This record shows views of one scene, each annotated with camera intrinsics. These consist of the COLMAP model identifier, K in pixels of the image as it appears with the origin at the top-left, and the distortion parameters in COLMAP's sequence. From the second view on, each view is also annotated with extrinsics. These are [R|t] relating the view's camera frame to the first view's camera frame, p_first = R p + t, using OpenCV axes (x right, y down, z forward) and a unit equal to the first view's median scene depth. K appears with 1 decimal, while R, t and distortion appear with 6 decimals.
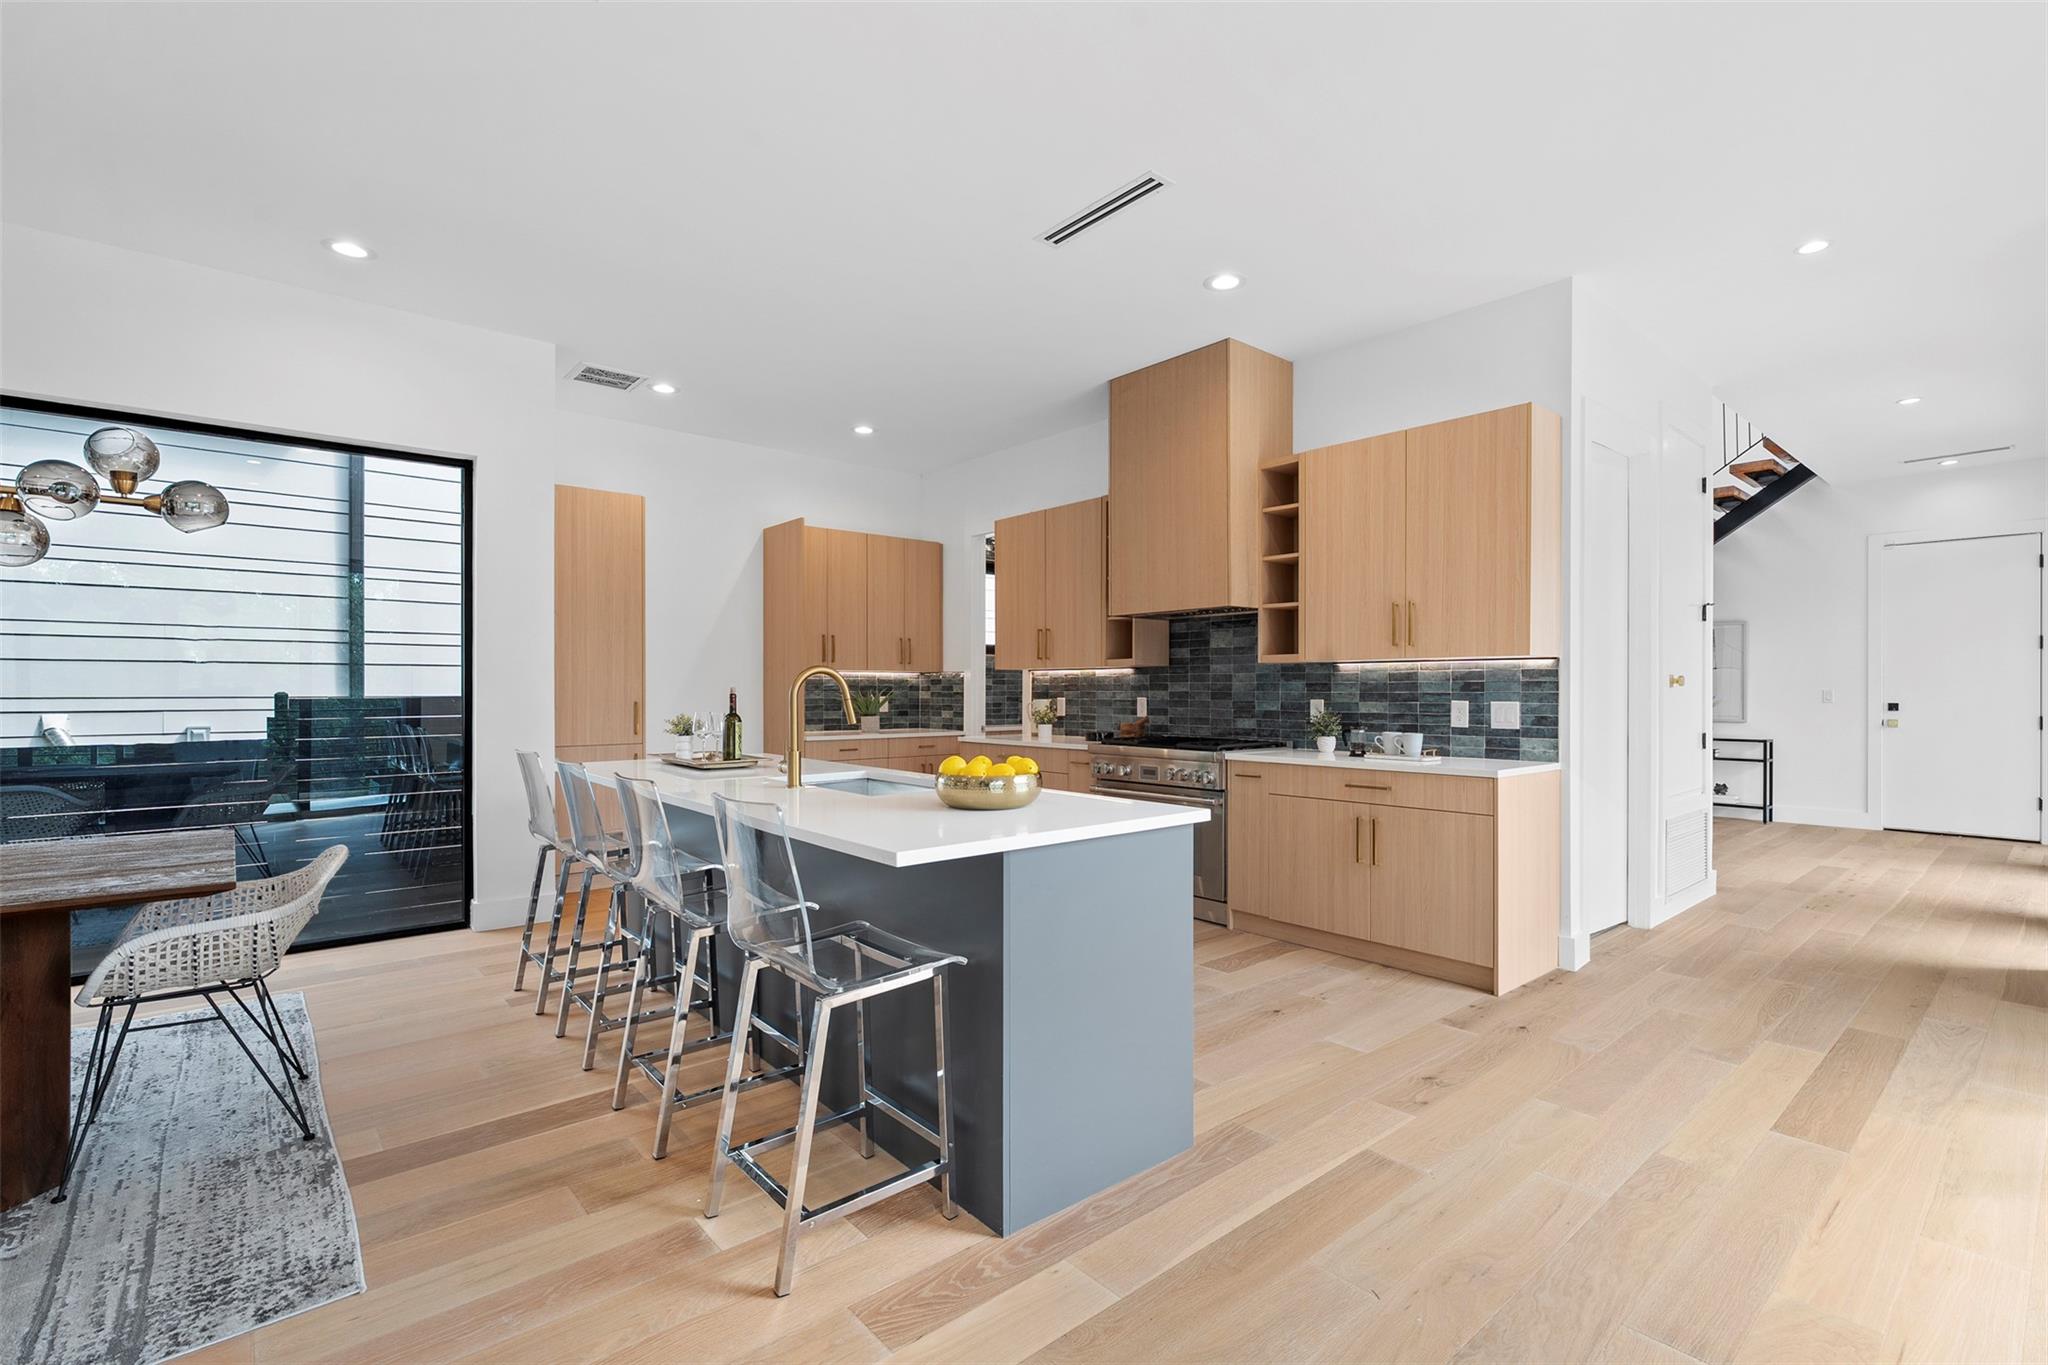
lens RADIAL K [[919.6, 0, 1026.6], [0, 919.6, 690.5], [0, 0, 1]] dist [-0.001377, 0.001863]
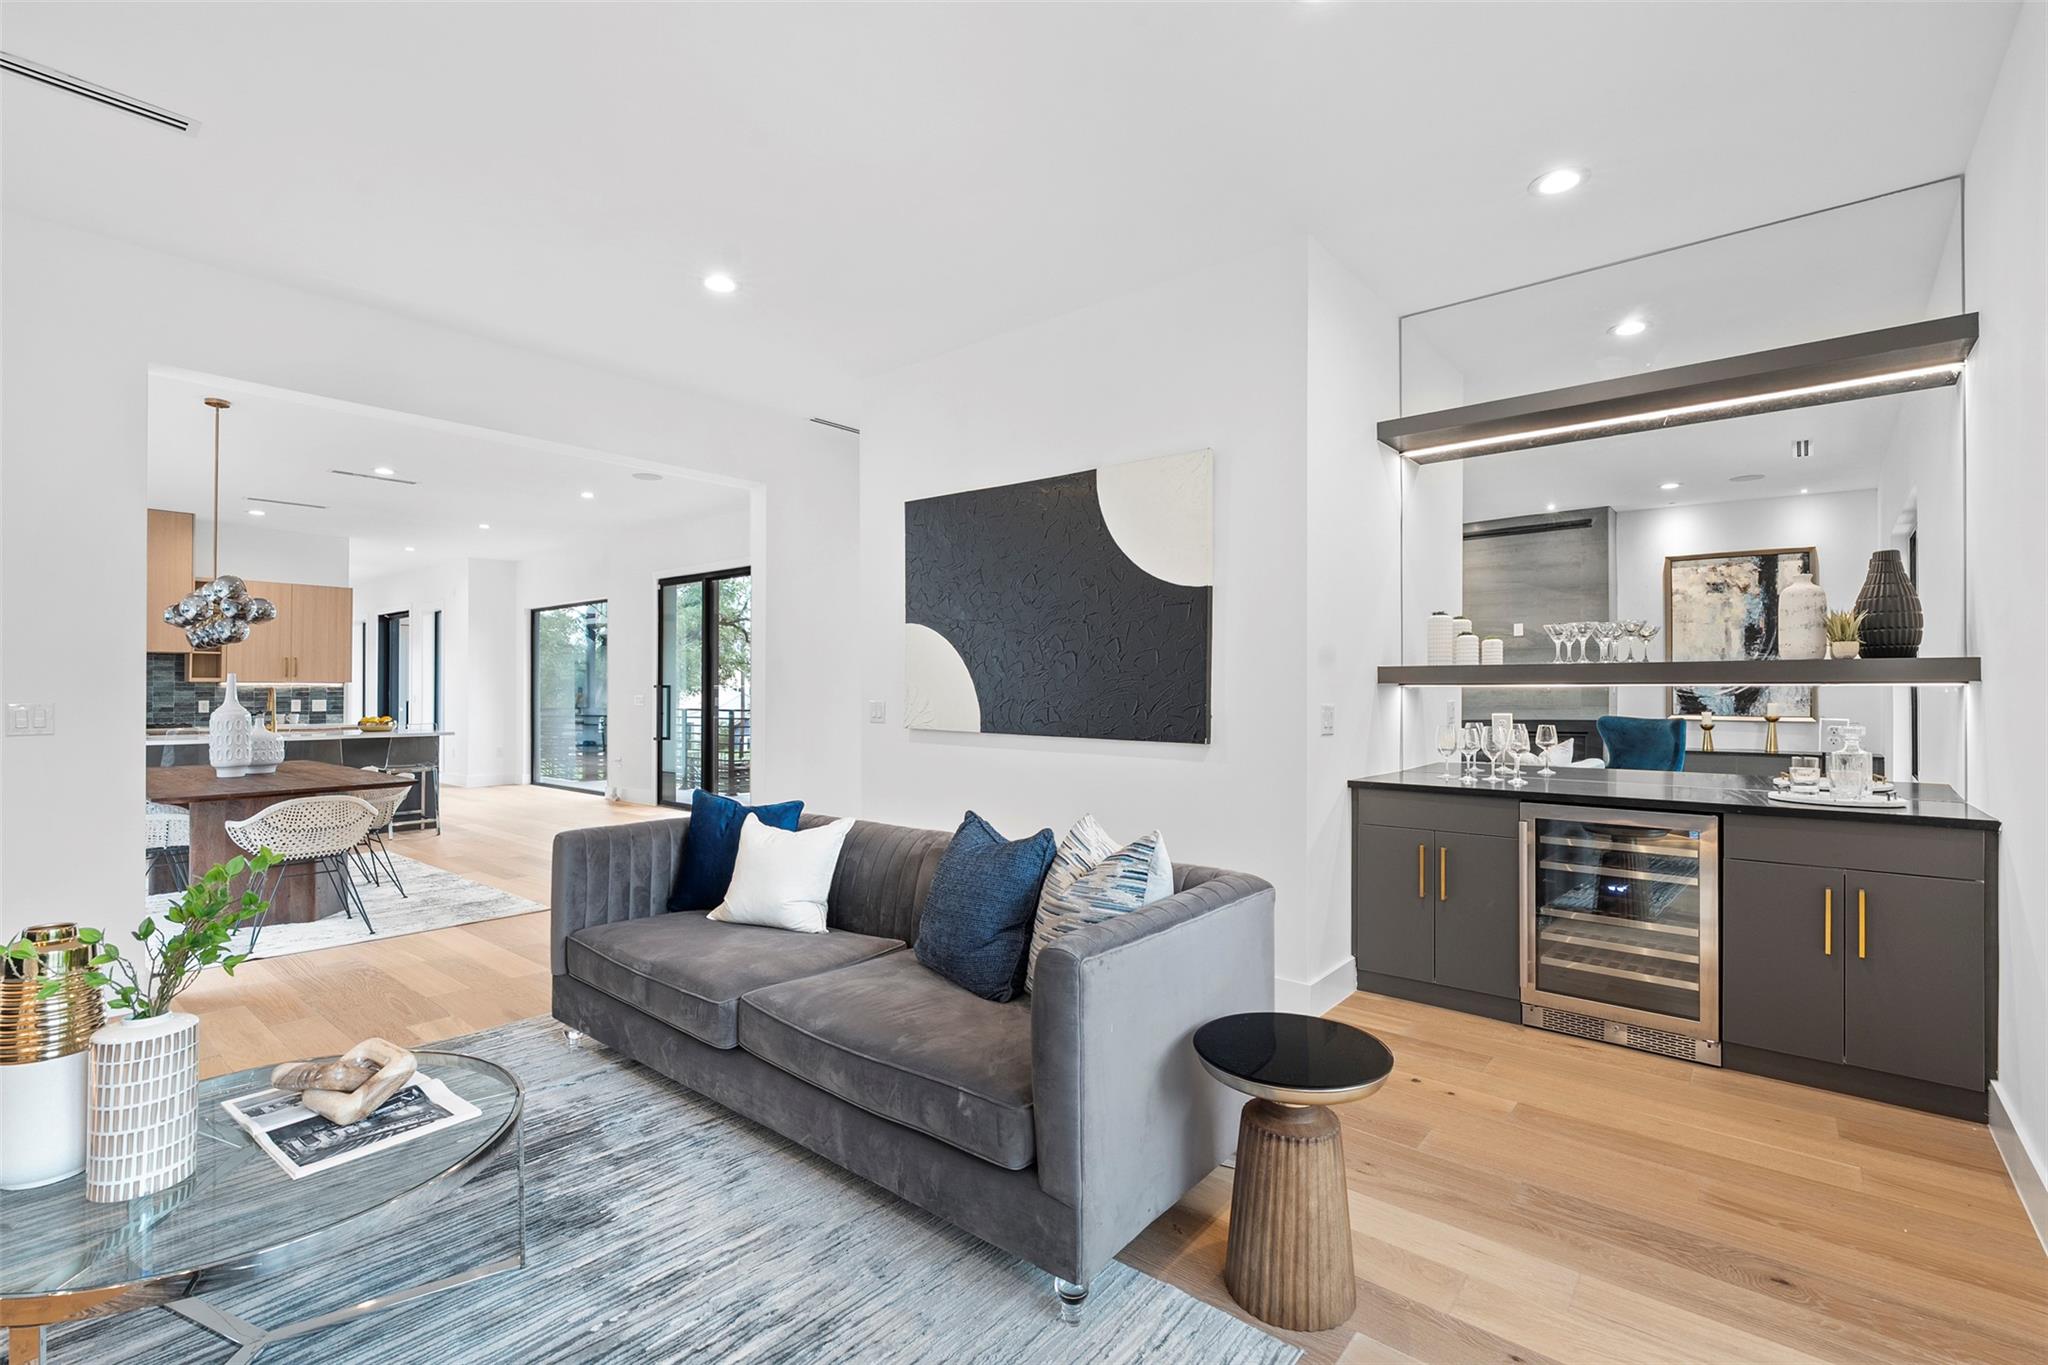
lens RADIAL K [[919.6, 0, 1017.2], [0, 919.6, 679.2], [0, 0, 1]] dist [-0.001377, 0.001863]
pose [[-0.162689, 0.014348, 0.986573, -2.137984], [0.001955, 0.999897, -0.014220, -0.005071], [-0.986675, -0.000384, -0.162700, -0.424935]]
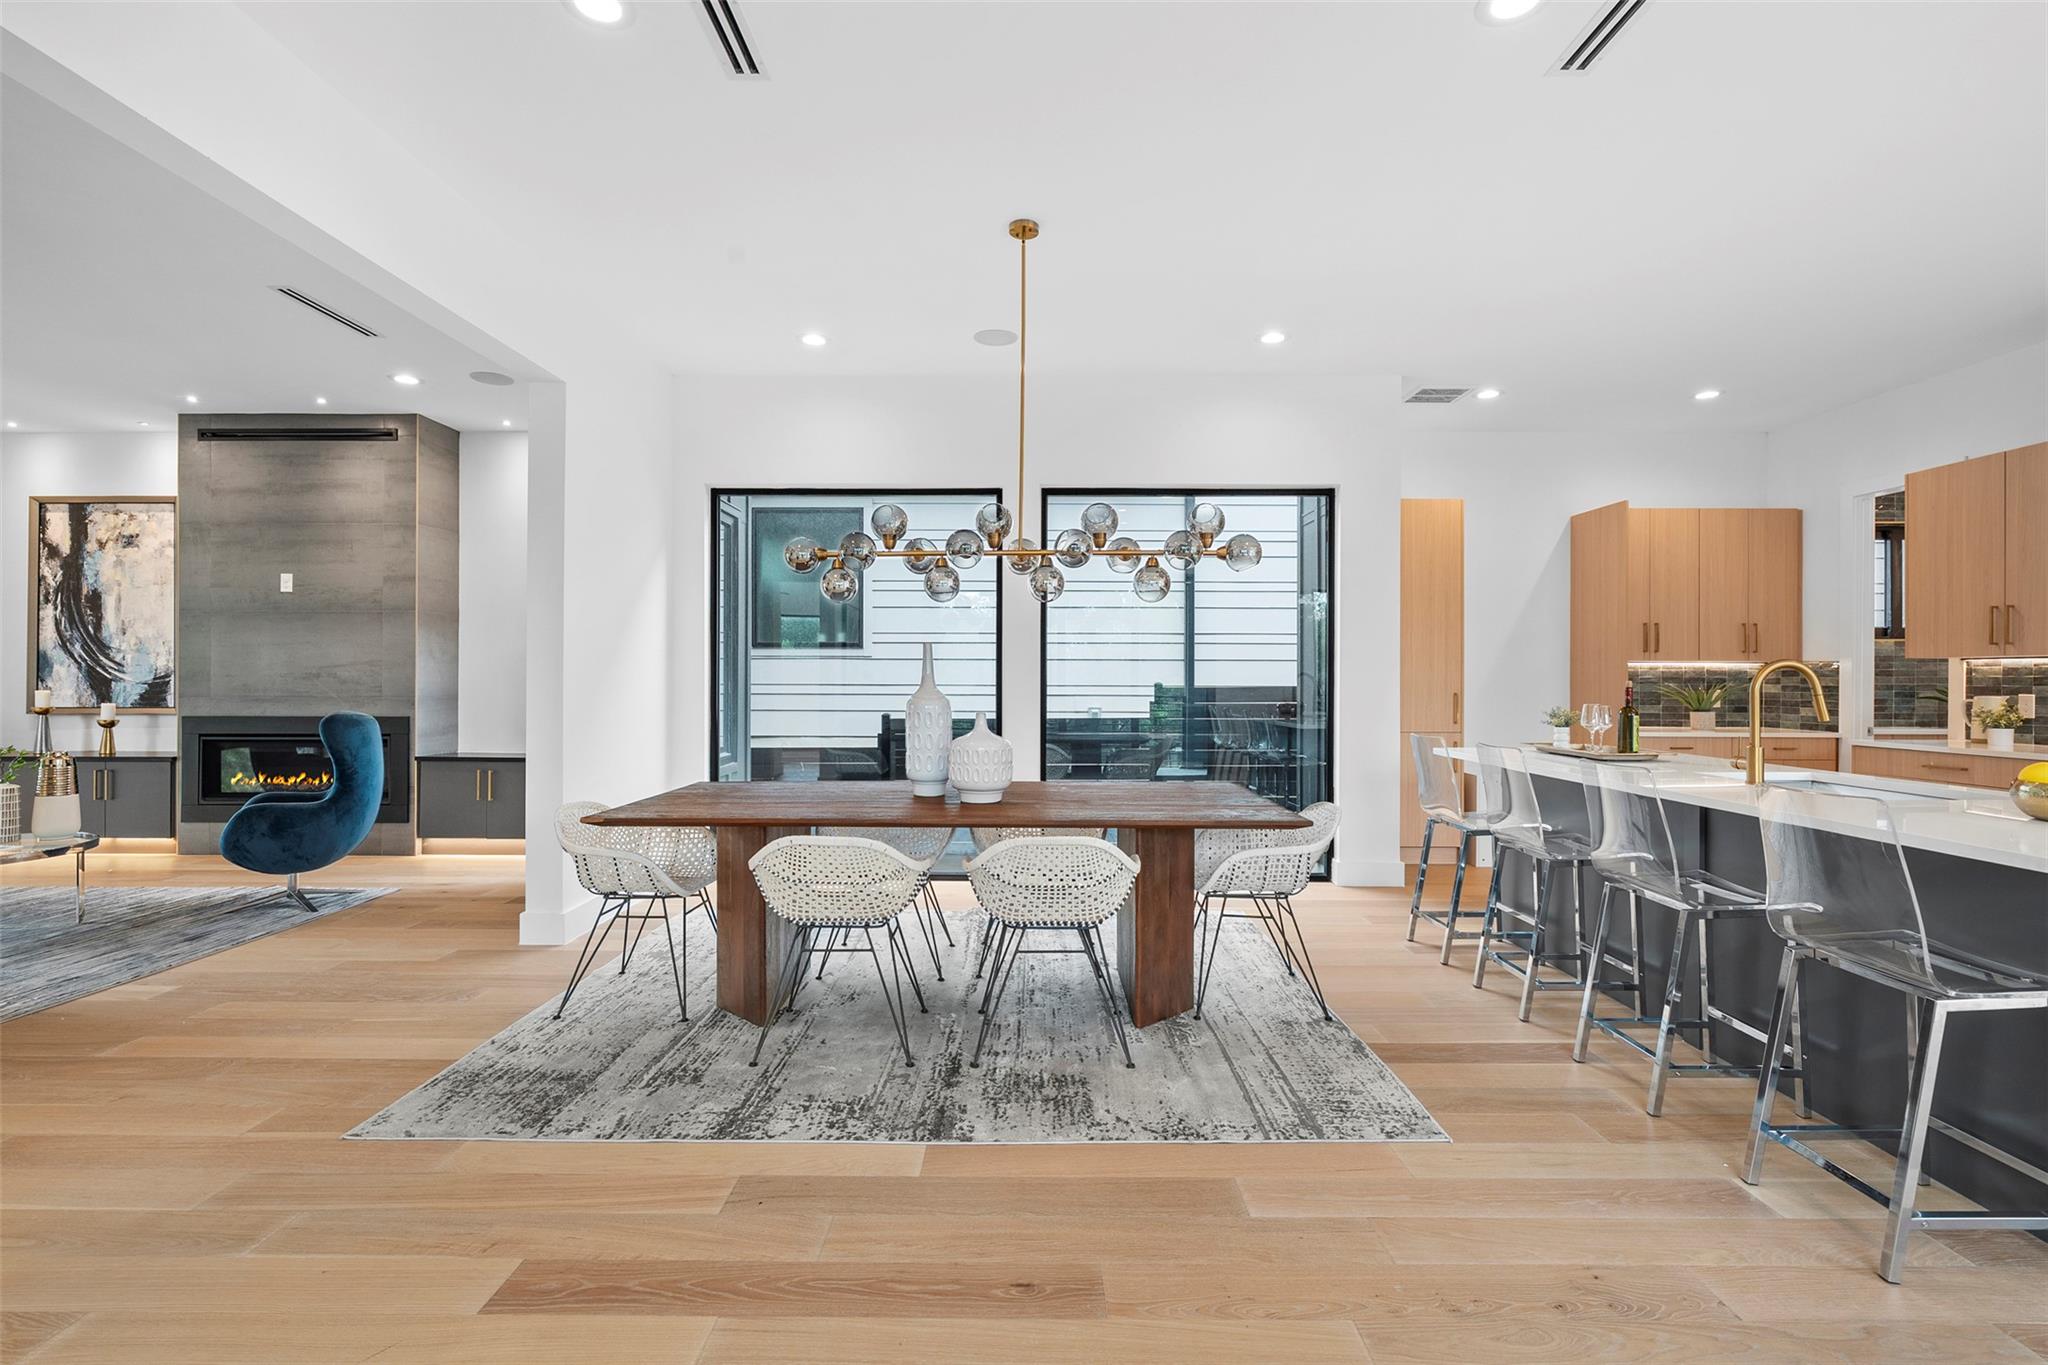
lens RADIAL K [[919.6, 0, 1031.2], [0, 919.6, 675.3], [0, 0, 1]] dist [-0.001377, 0.001863]
pose [[0.760297, -0.000130, -0.649575, -0.139583], [-0.003596, 0.999984, -0.004409, -0.002322], [0.649565, 0.005688, 0.760284, -0.169239]]
